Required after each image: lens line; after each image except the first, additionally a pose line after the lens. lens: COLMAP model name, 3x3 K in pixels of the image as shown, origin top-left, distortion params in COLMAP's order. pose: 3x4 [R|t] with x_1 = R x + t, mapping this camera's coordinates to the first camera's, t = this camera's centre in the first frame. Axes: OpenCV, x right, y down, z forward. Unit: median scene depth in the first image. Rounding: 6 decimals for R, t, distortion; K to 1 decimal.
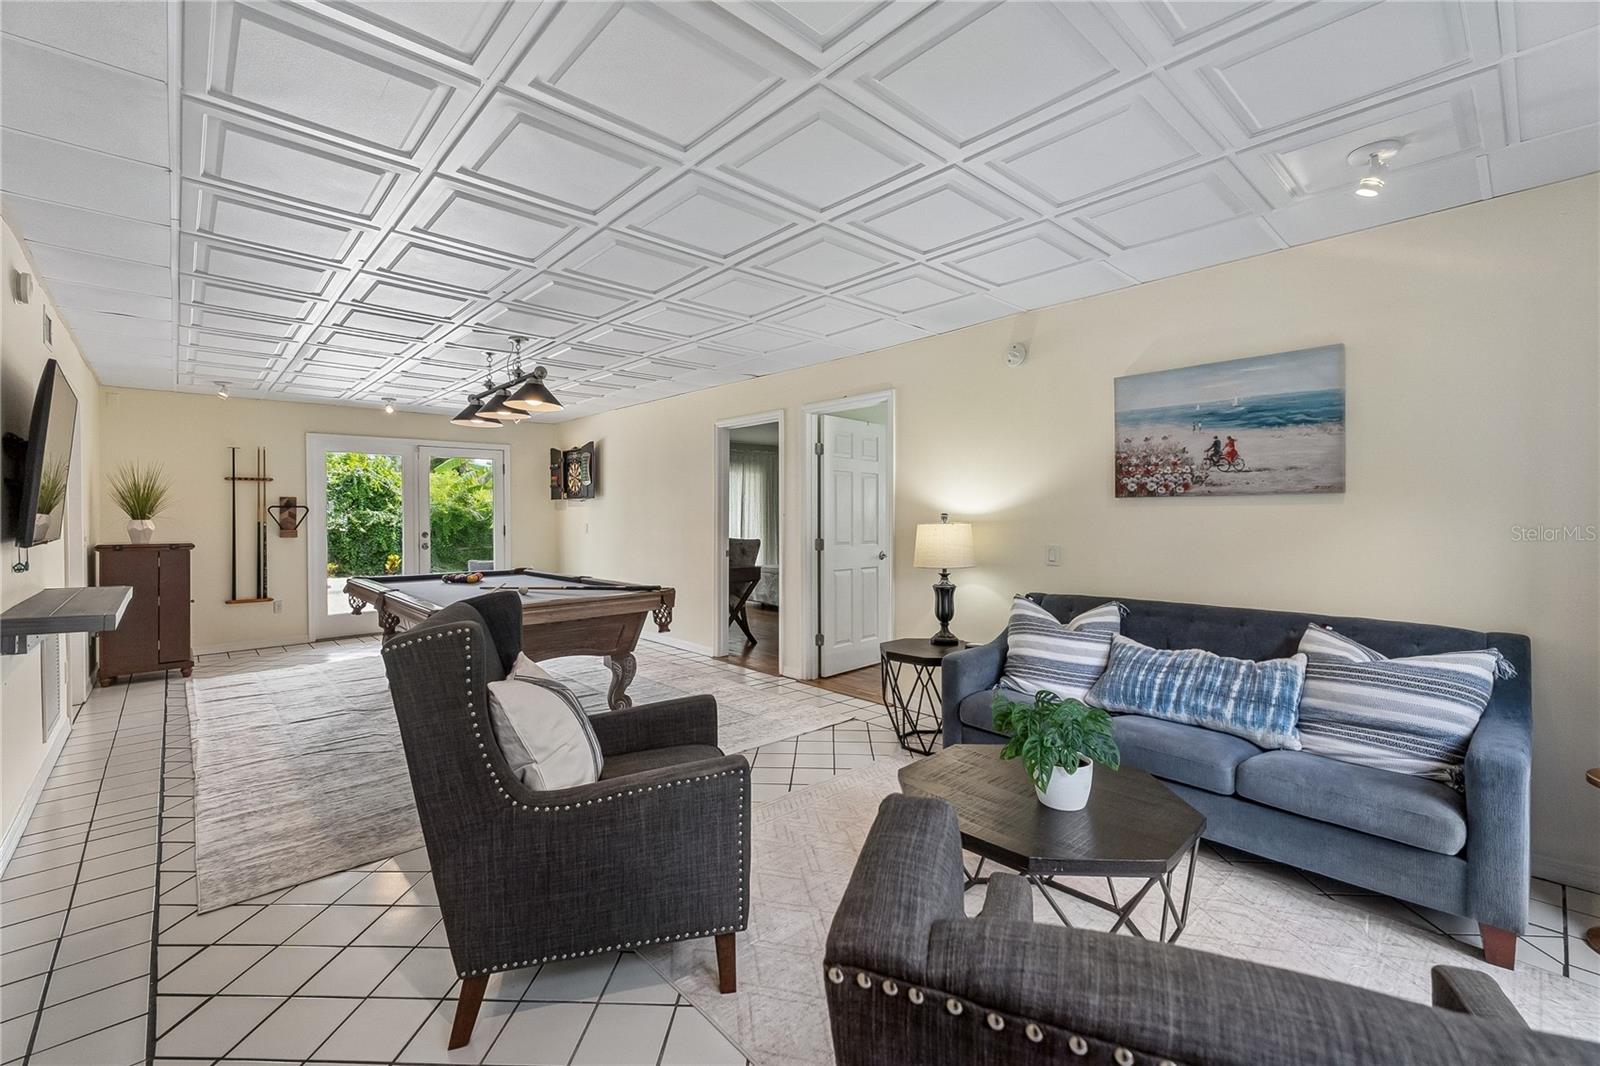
lens RADIAL K [[716.2, 0, 798.6], [0, 716.2, 522.7], [0, 0, 1]] dist [0.005354, 0.000216]
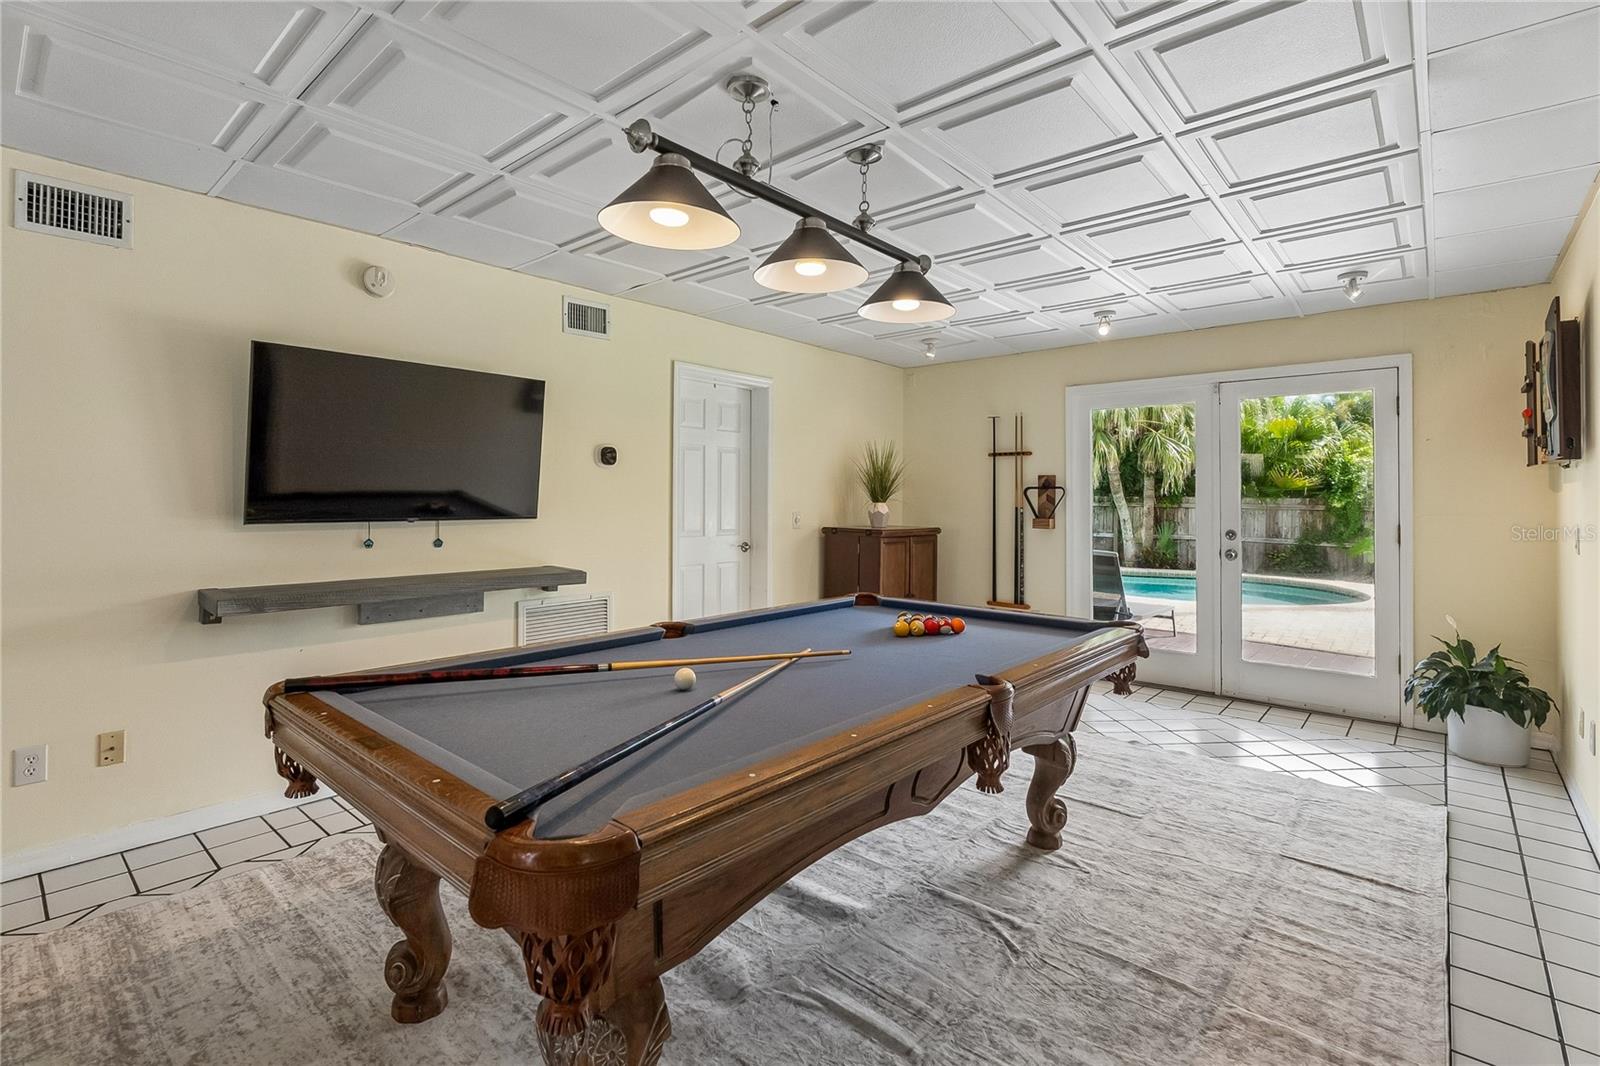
lens RADIAL K [[746.1, 0, 783.1], [0, 746.1, 487.5], [0, 0, 1]] dist [-0.002176, -0.000219]
pose [[0.123175, -0.011289, -0.992321, 0.037315], [-0.019242, 0.999720, -0.013762, -0.006739], [0.992198, 0.020789, 0.122923, 0.639959]]
